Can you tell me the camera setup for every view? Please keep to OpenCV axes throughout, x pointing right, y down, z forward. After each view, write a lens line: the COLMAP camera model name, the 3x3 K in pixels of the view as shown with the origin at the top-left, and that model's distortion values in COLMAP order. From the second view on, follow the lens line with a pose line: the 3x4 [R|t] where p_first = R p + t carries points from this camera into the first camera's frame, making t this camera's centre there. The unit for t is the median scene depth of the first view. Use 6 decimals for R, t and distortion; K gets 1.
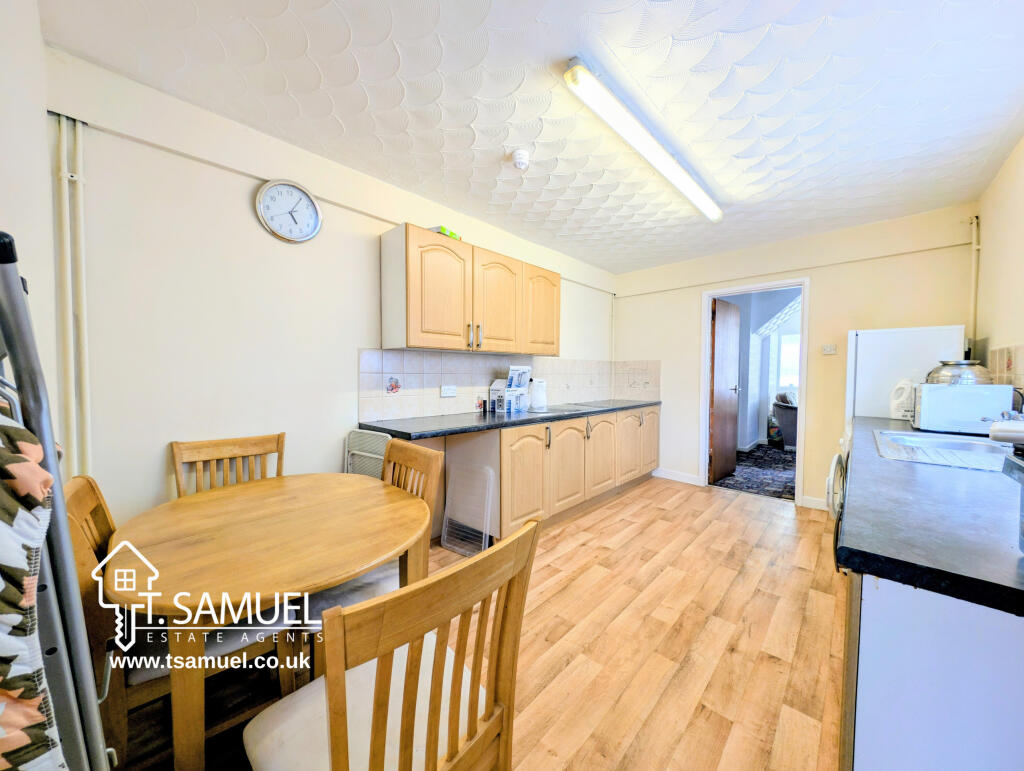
lens RADIAL K [[370.0, 0, 513.2], [0, 370.0, 384.7], [0, 0, 1]] dist [0.000790, 0.001853]
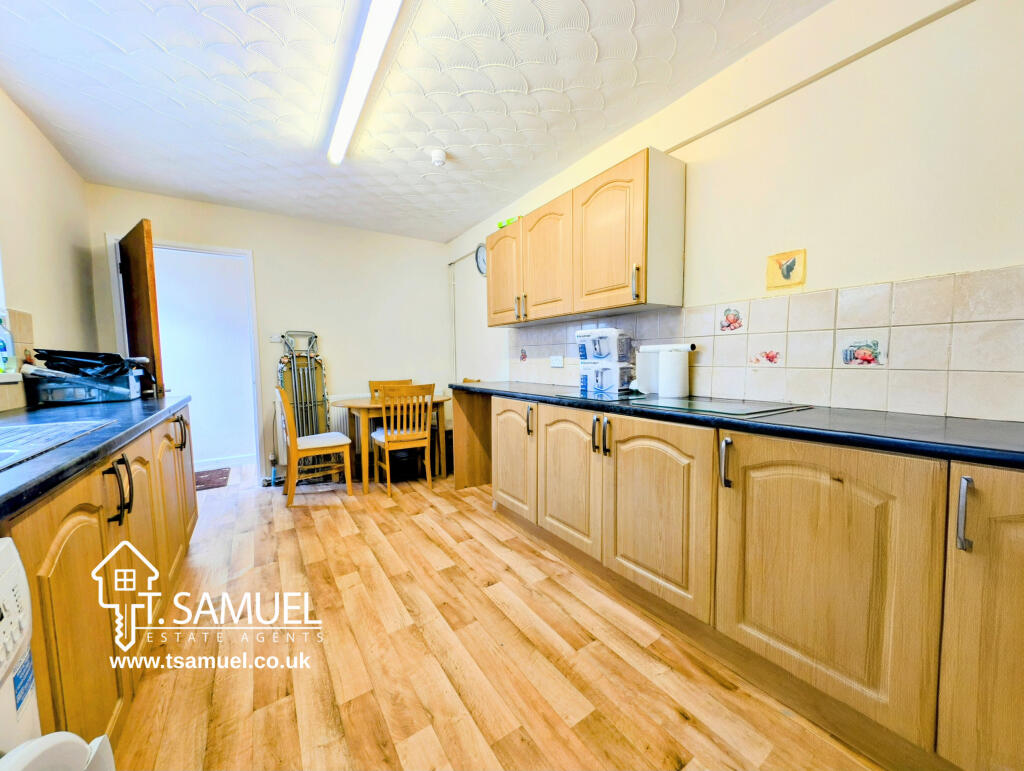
lens RADIAL K [[374.9, 0, 512.0], [0, 374.9, 385.5], [0, 0, 1]] dist [-0.000391, -0.000101]
pose [[-0.219343, 0.070962, -0.973064, 0.972417], [-0.021536, 0.996756, 0.077544, 0.006842], [0.975410, 0.037965, -0.217104, 1.256831]]
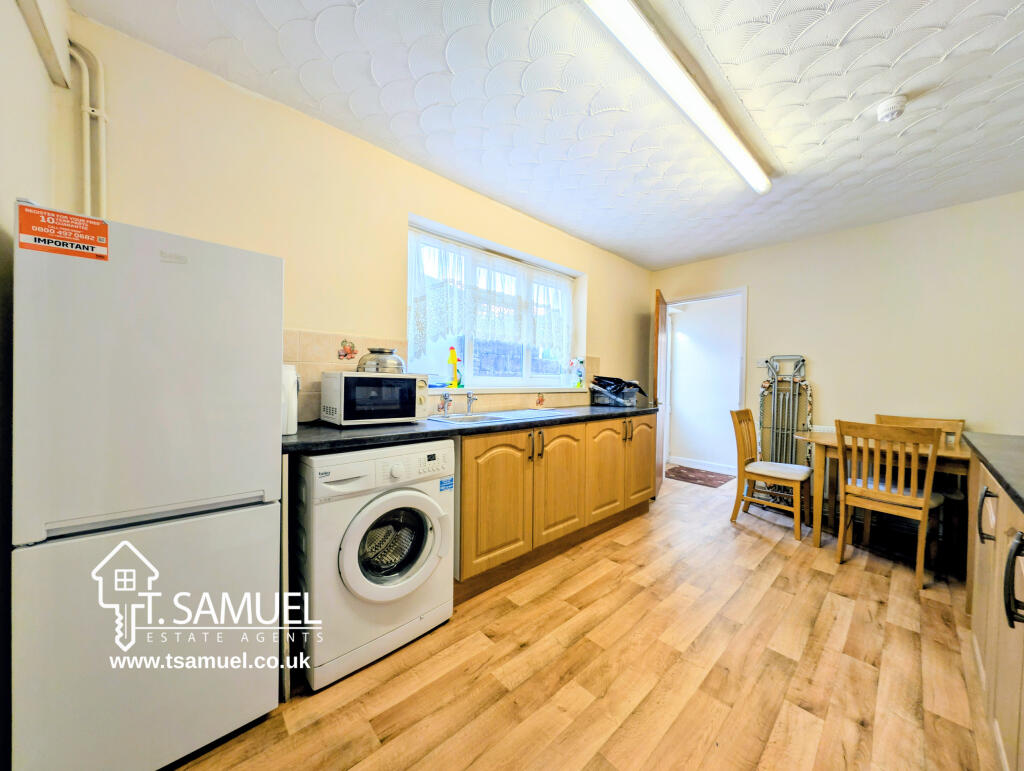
lens RADIAL K [[370.0, 0, 513.2], [0, 370.0, 384.7], [0, 0, 1]] dist [0.000790, 0.001853]
pose [[-0.997043, -0.016742, 0.074997, 0.657723], [-0.012767, 0.998504, 0.053172, -0.022886], [-0.075775, 0.052058, -0.995765, 1.604752]]
